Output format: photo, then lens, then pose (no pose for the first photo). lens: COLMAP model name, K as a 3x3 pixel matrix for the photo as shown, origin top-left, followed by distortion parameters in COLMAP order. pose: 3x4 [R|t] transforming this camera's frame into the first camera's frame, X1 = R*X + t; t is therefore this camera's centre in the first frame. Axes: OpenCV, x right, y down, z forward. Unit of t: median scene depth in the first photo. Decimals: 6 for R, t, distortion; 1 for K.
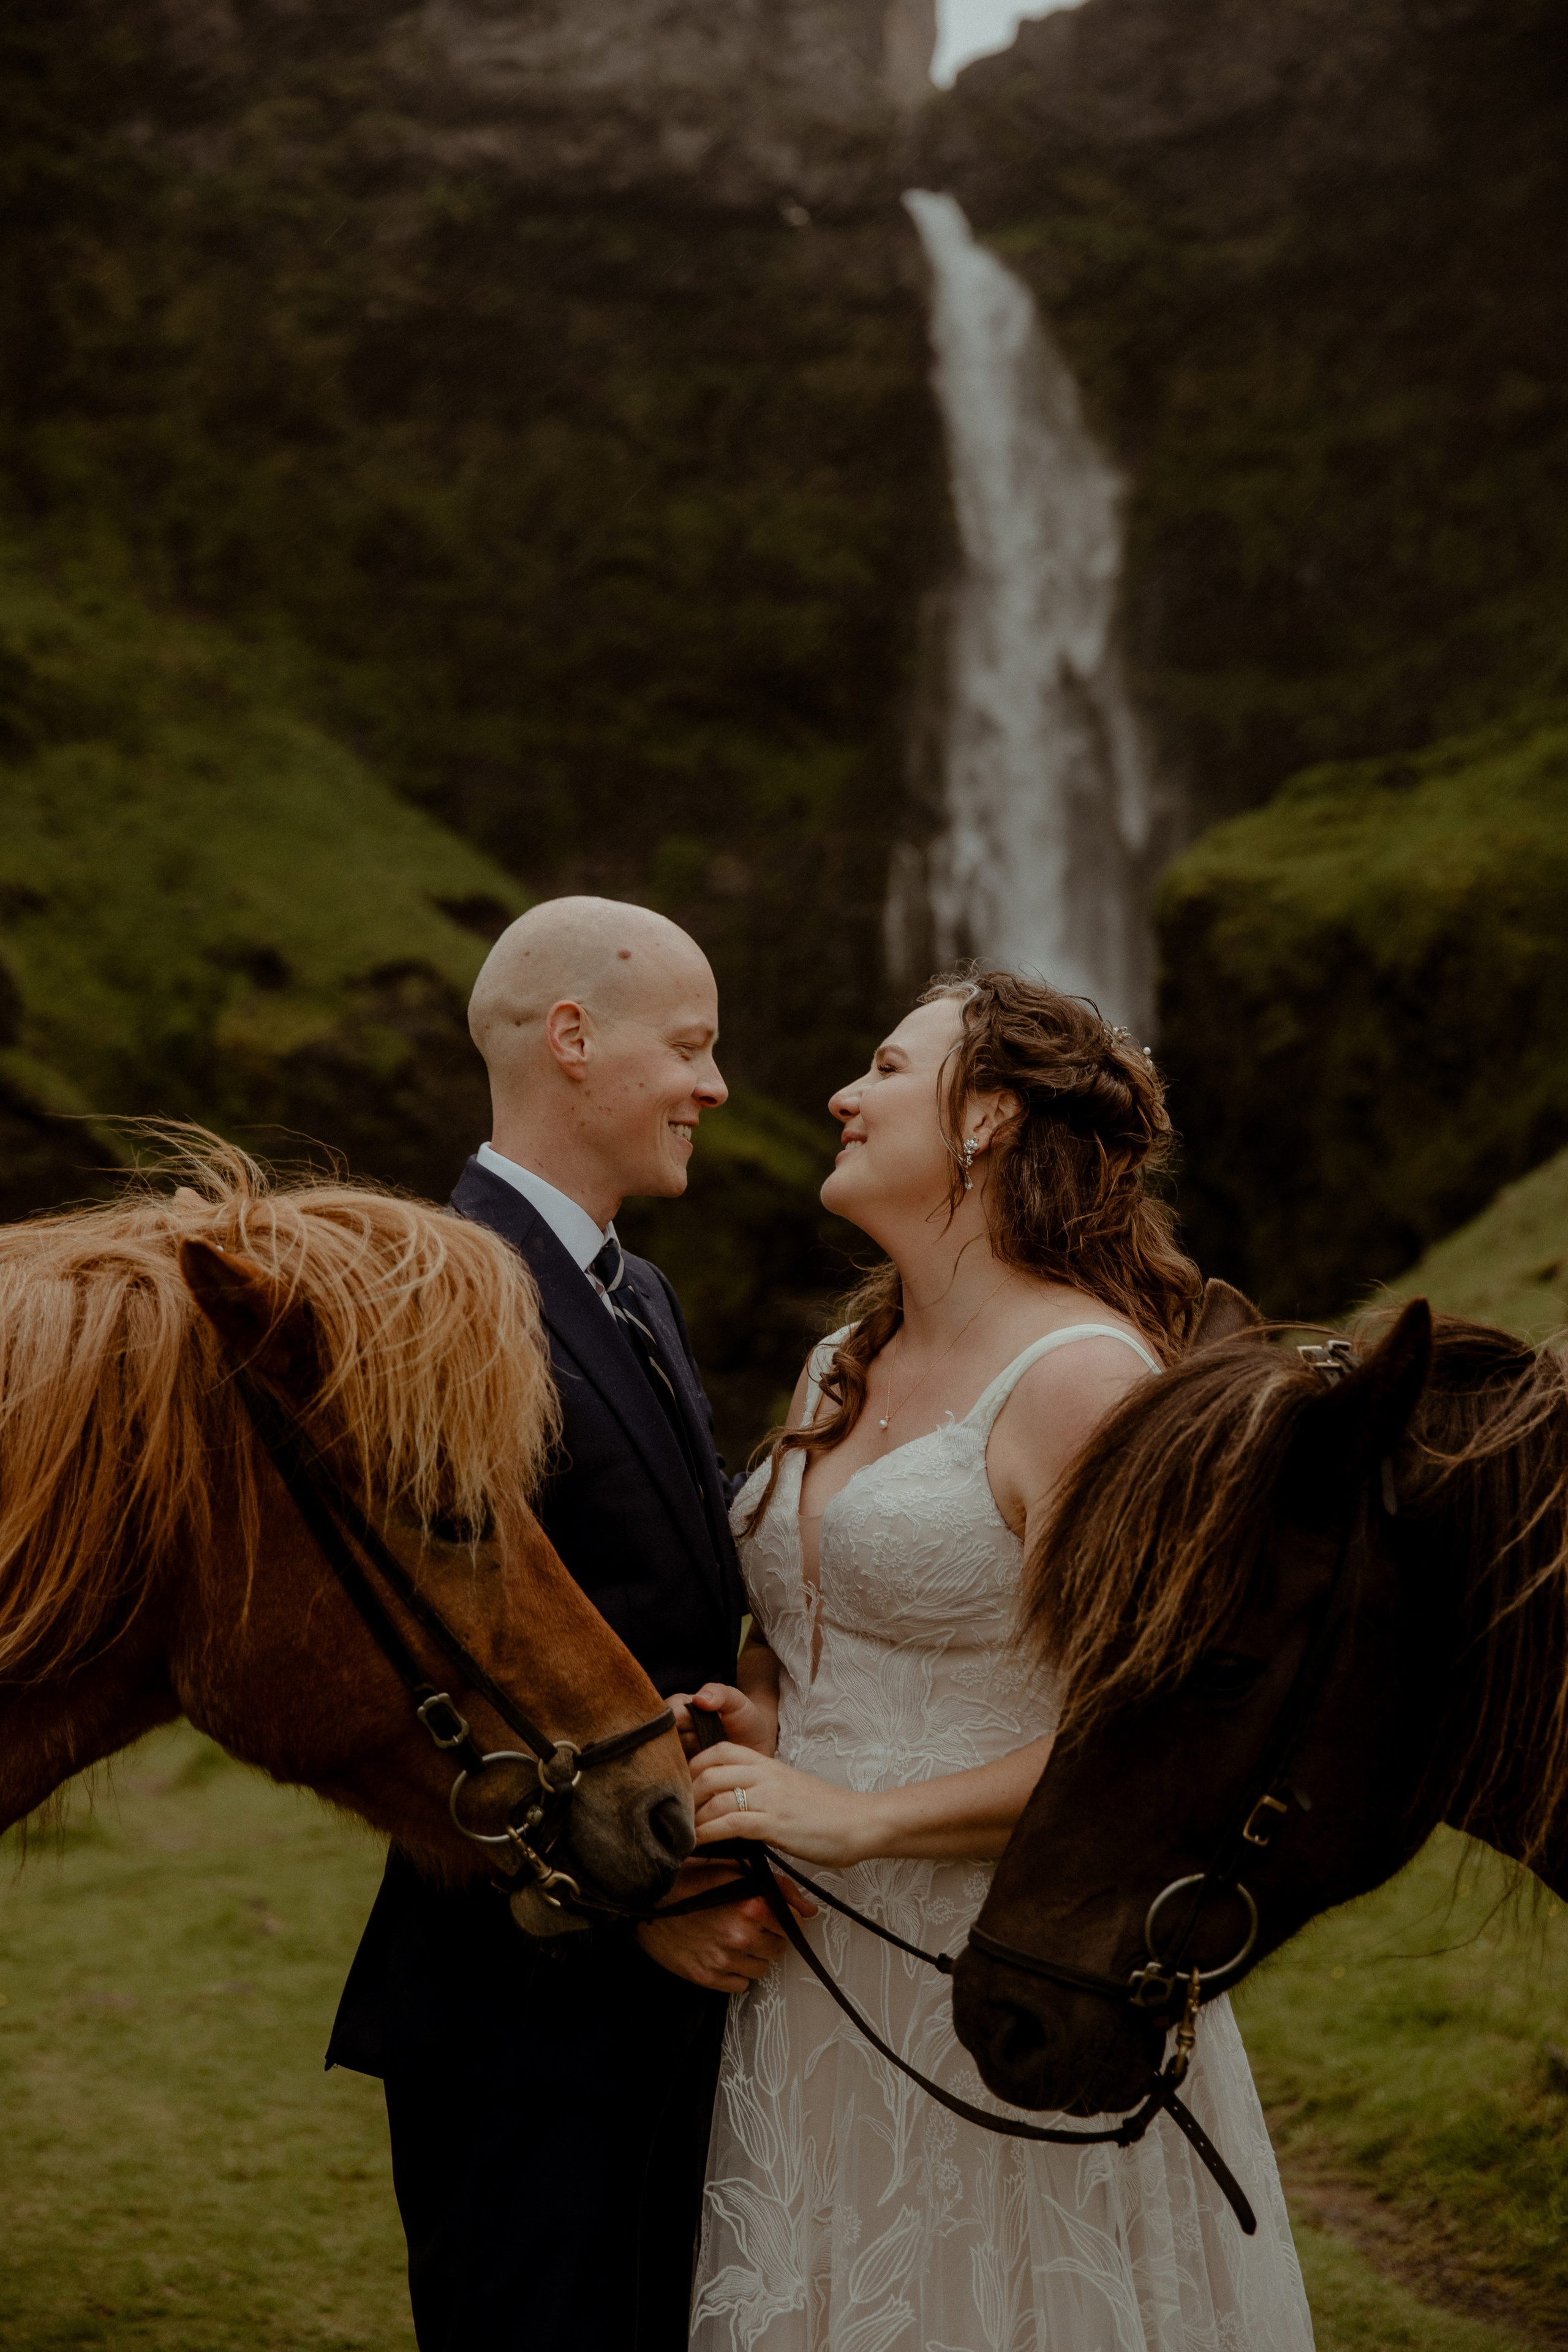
lens RADIAL K [[3458.2, 0, 779.5], [0, 3458.2, 1182.5], [0, 0, 1]] dist [0.023923, -0.100742]
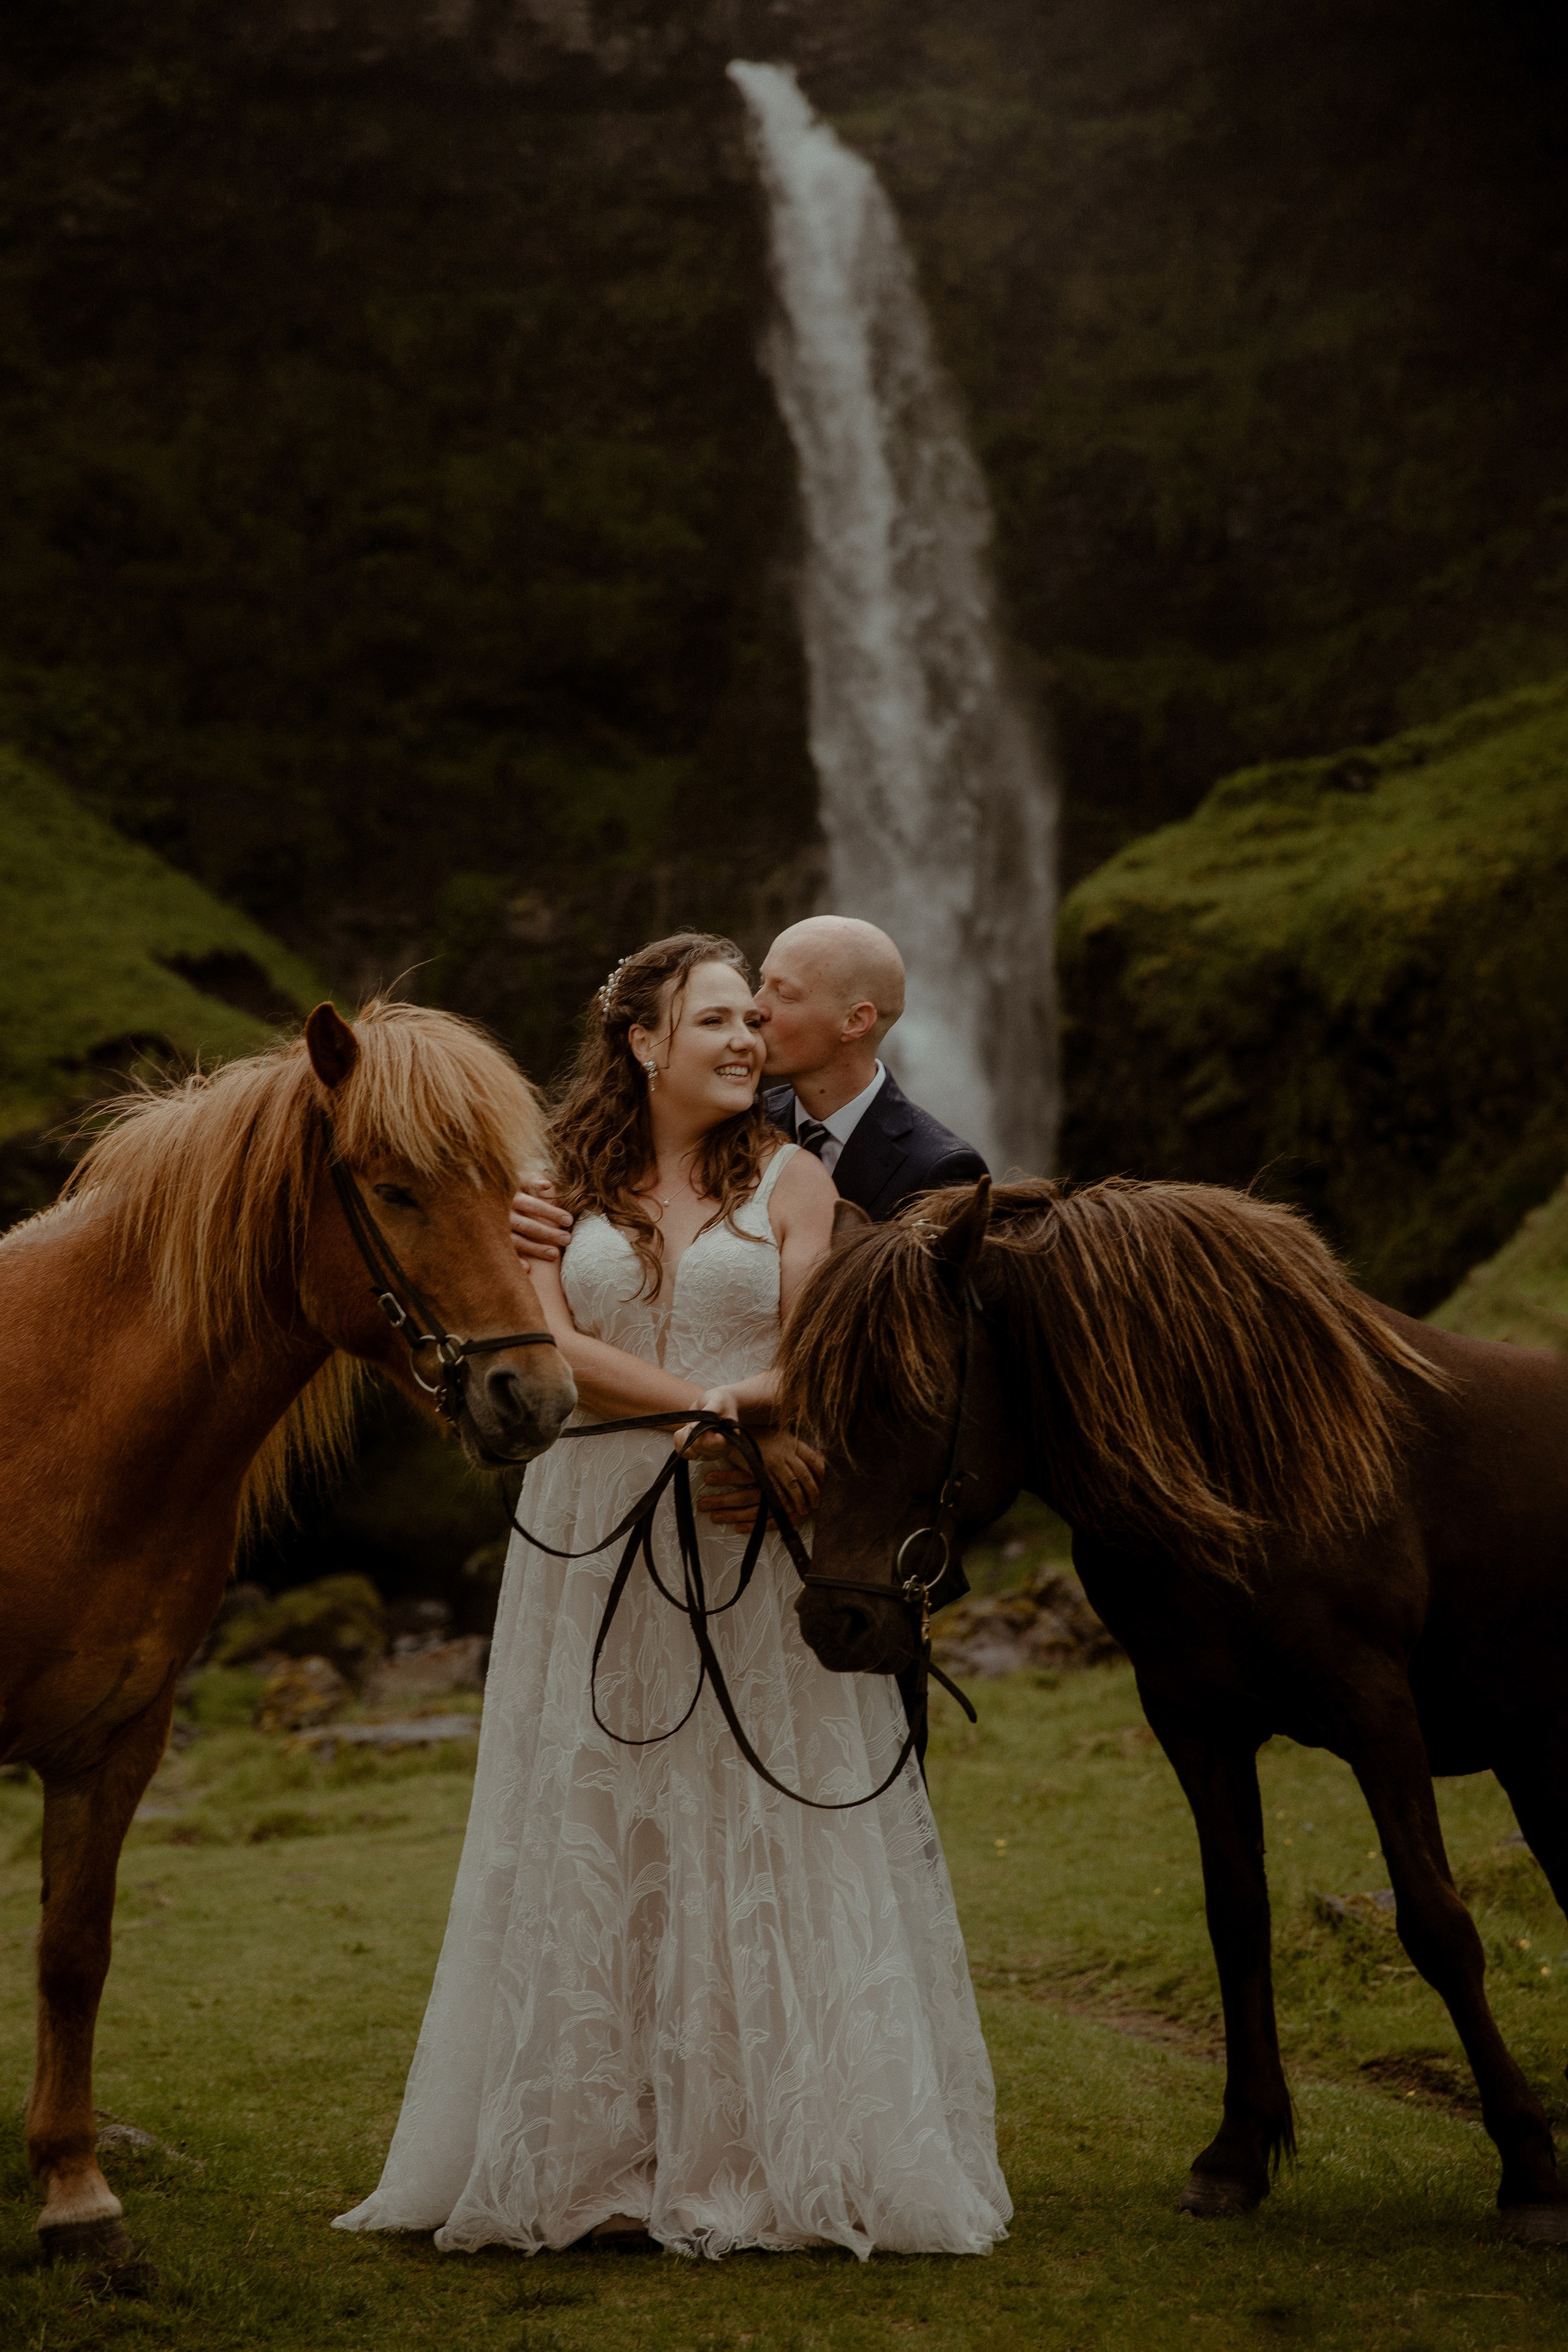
lens RADIAL K [[4409.5, 0, 707.7], [0, 4409.5, 1182.4], [0, 0, 1]] dist [0.222827, -0.027559]
pose [[0.999313, -0.028160, 0.024074, -0.000314], [0.028837, 0.999184, -0.028276, 0.003111], [-0.023258, 0.028951, 0.999310, -0.030979]]
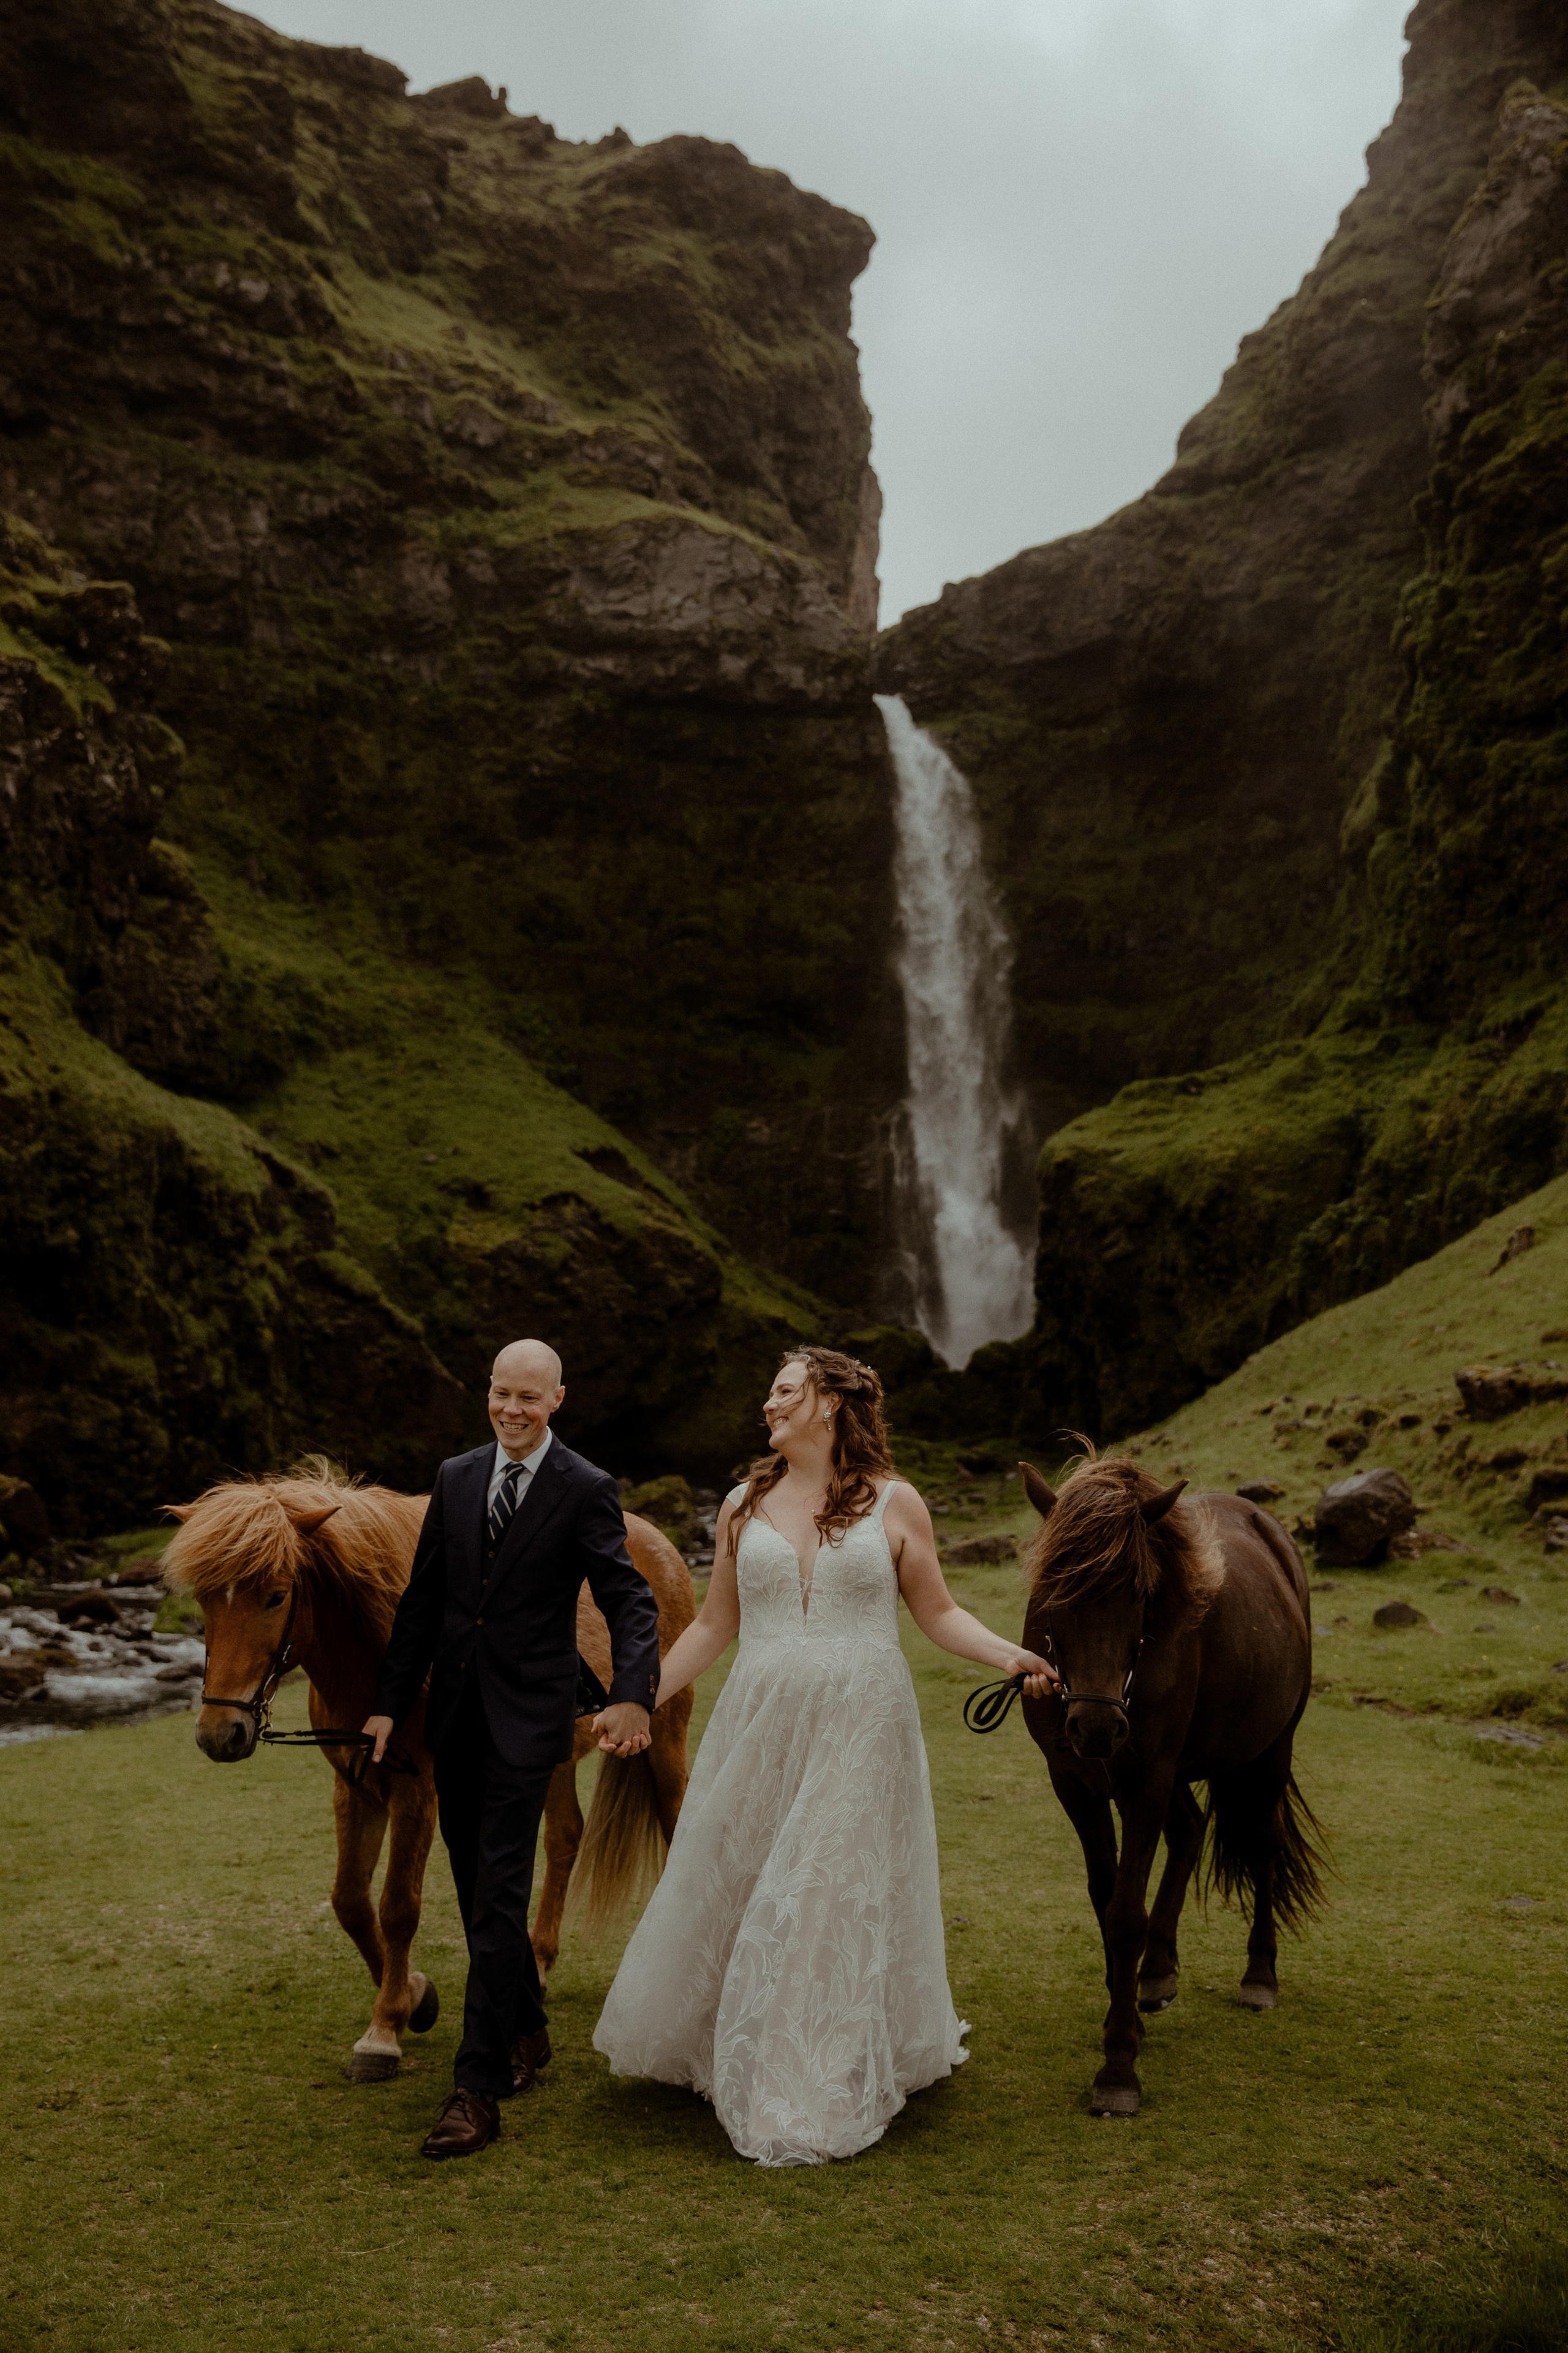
lens RADIAL K [[2514.9, 0, 745.2], [0, 2514.9, 1140.8], [0, 0, 1]] dist [0.008737, 0.032927]
pose [[0.999966, 0.008118, 0.001116, -0.022976], [-0.008023, 0.997638, -0.068223, -0.008216], [-0.001668, 0.068212, 0.997669, -0.130680]]
